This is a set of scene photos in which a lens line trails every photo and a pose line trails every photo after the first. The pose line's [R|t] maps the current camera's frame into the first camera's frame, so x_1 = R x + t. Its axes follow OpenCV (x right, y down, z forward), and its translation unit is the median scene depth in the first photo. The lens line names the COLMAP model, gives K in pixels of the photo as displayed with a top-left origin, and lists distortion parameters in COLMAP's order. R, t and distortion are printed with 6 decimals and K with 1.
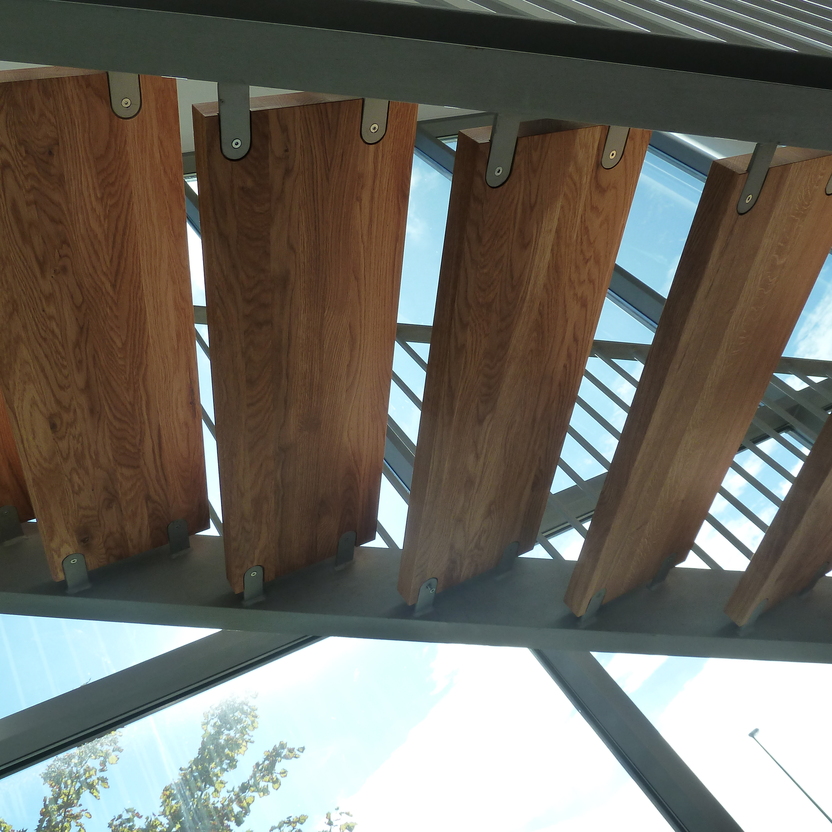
lens RADIAL K [[830.8, 0, 416.0], [0, 830.8, 390.6], [0, 0, 1]] dist [-0.043082, 0.013576]
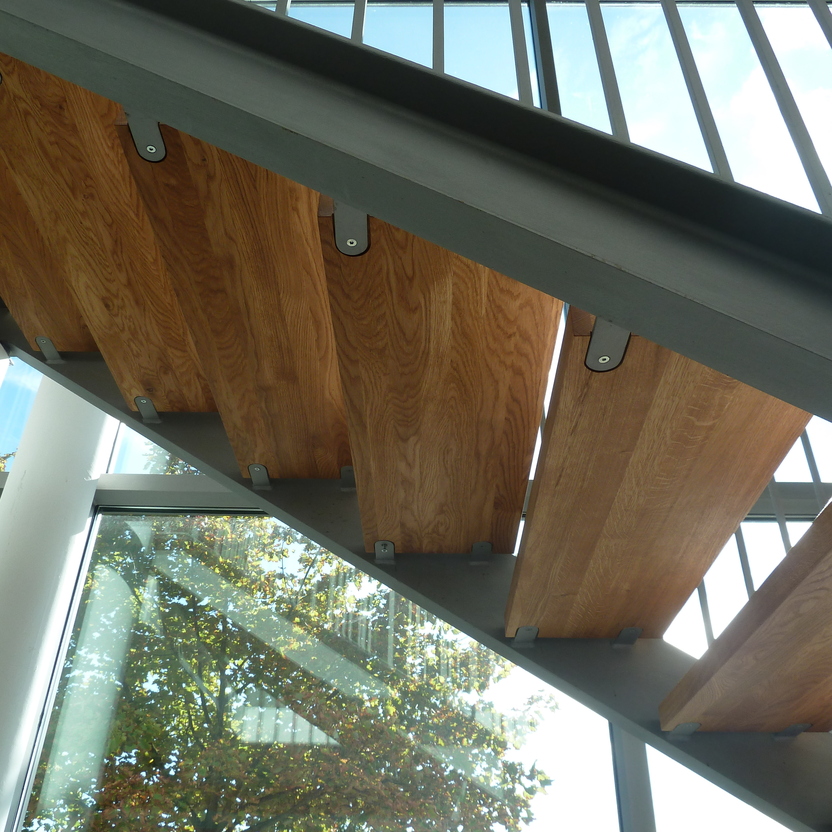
lens RADIAL K [[830.8, 0, 416.0], [0, 830.8, 390.6], [0, 0, 1]] dist [-0.043082, 0.013576]
pose [[0.834014, 0.372344, -0.407162, 0.535411], [-0.262933, 0.916990, 0.299993, -0.362290], [0.485064, -0.143142, 0.862684, 0.167167]]
